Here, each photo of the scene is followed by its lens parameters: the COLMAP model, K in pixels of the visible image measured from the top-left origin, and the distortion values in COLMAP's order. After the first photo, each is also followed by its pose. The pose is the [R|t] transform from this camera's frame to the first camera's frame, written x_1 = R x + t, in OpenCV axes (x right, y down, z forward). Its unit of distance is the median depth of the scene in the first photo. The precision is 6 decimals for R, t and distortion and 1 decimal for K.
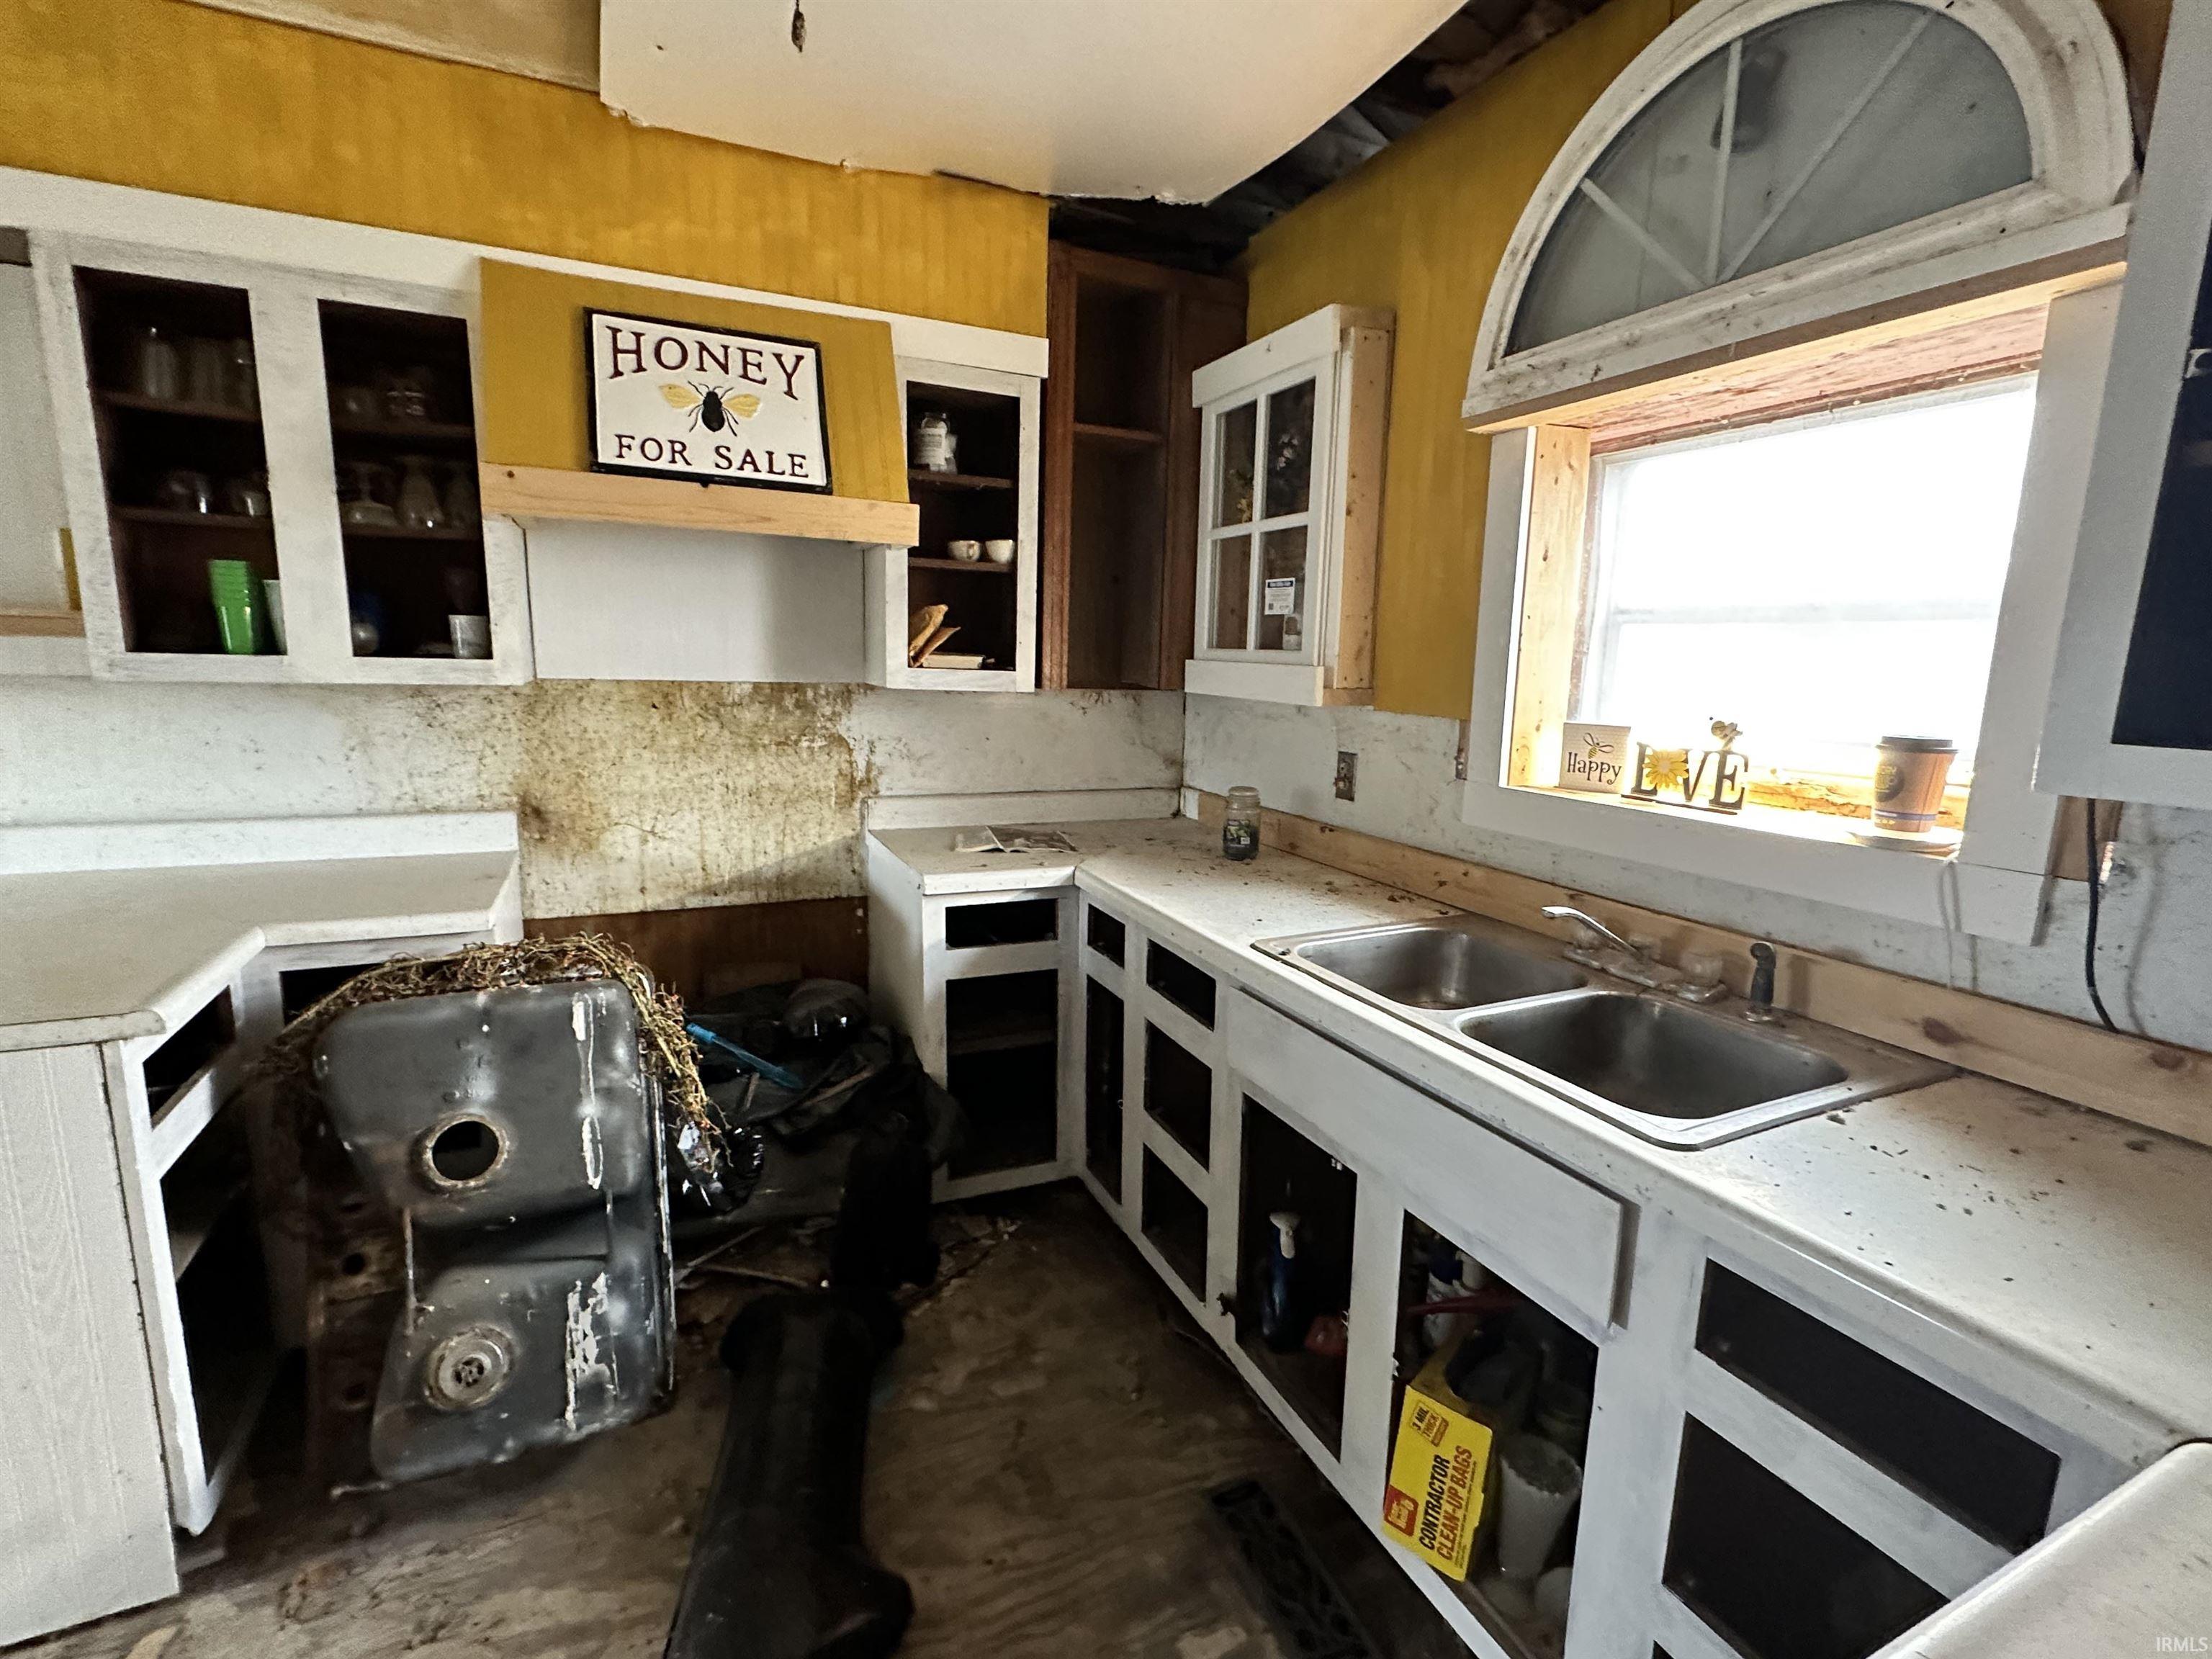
lens RADIAL K [[1006.8, 0, 1106.1], [0, 1006.8, 830.1], [0, 0, 1]] dist [-0.000143, -0.000388]
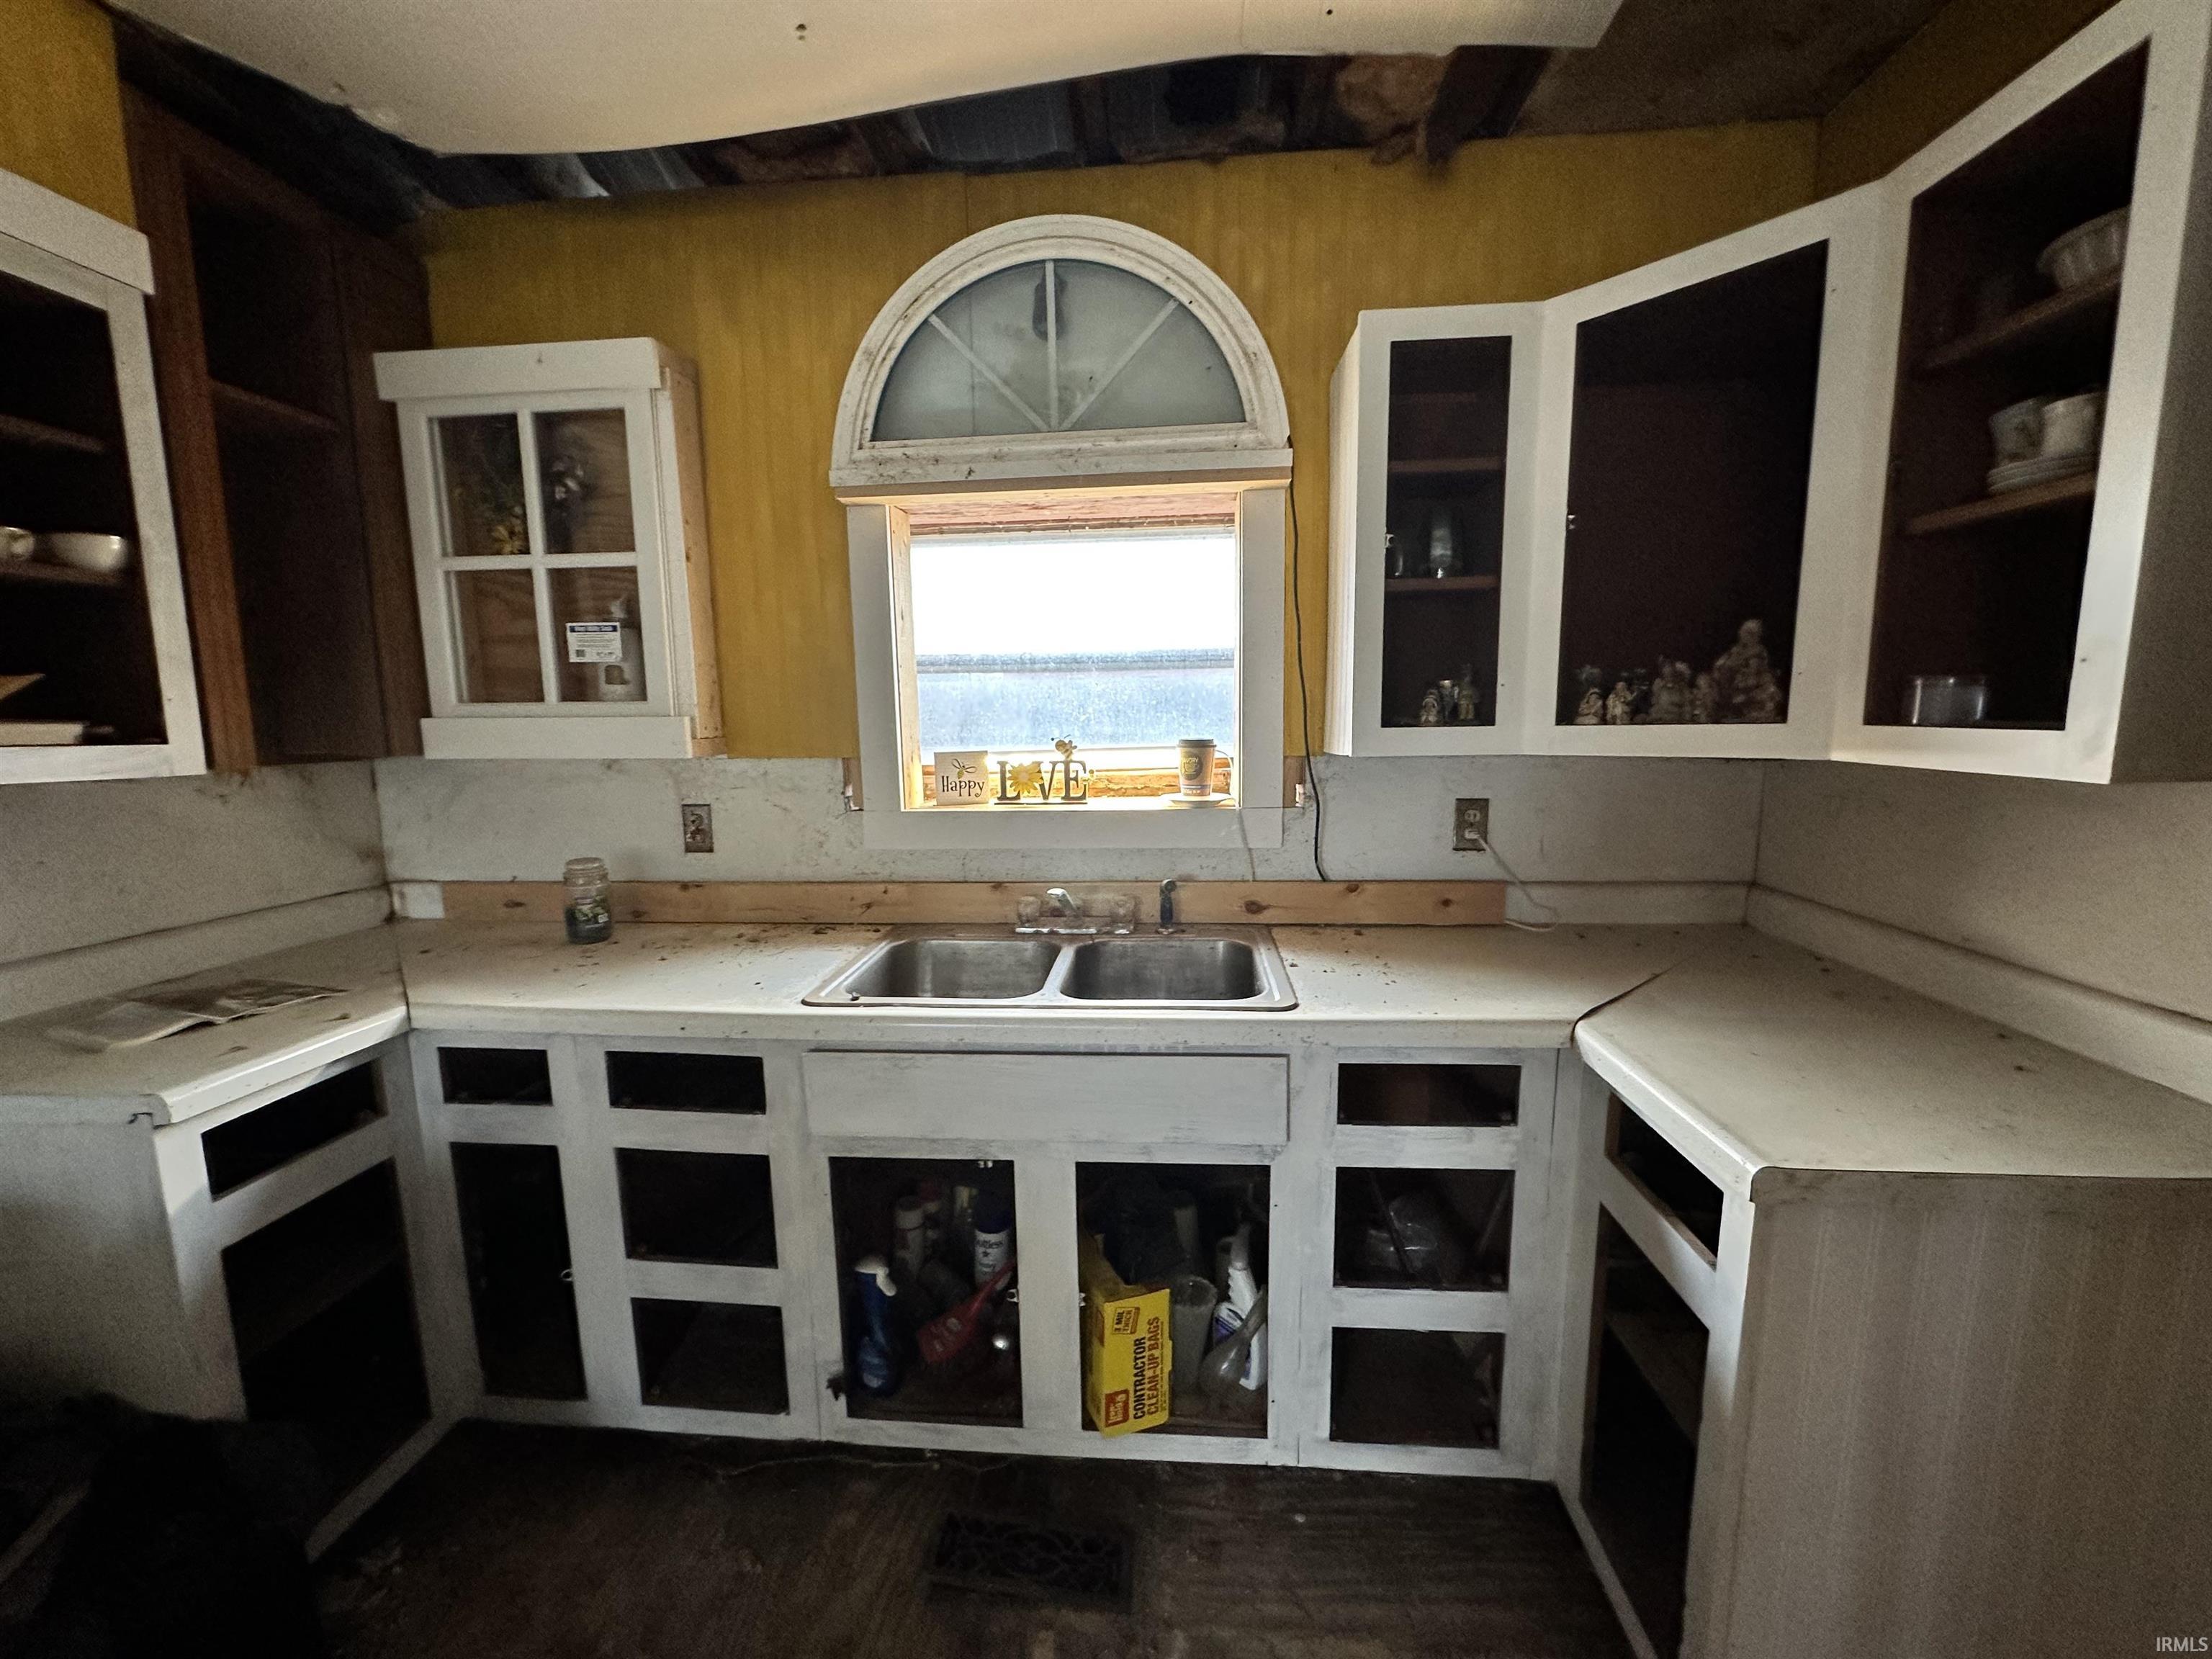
lens RADIAL K [[879.7, 0, 1108.4], [0, 879.7, 825.7], [0, 0, 1]] dist [-0.001760, -0.000274]
pose [[0.493710, -0.141310, 0.858069, -0.335687], [0.178421, 0.982178, 0.059090, -0.040963], [-0.851126, 0.123924, 0.510124, 0.262332]]
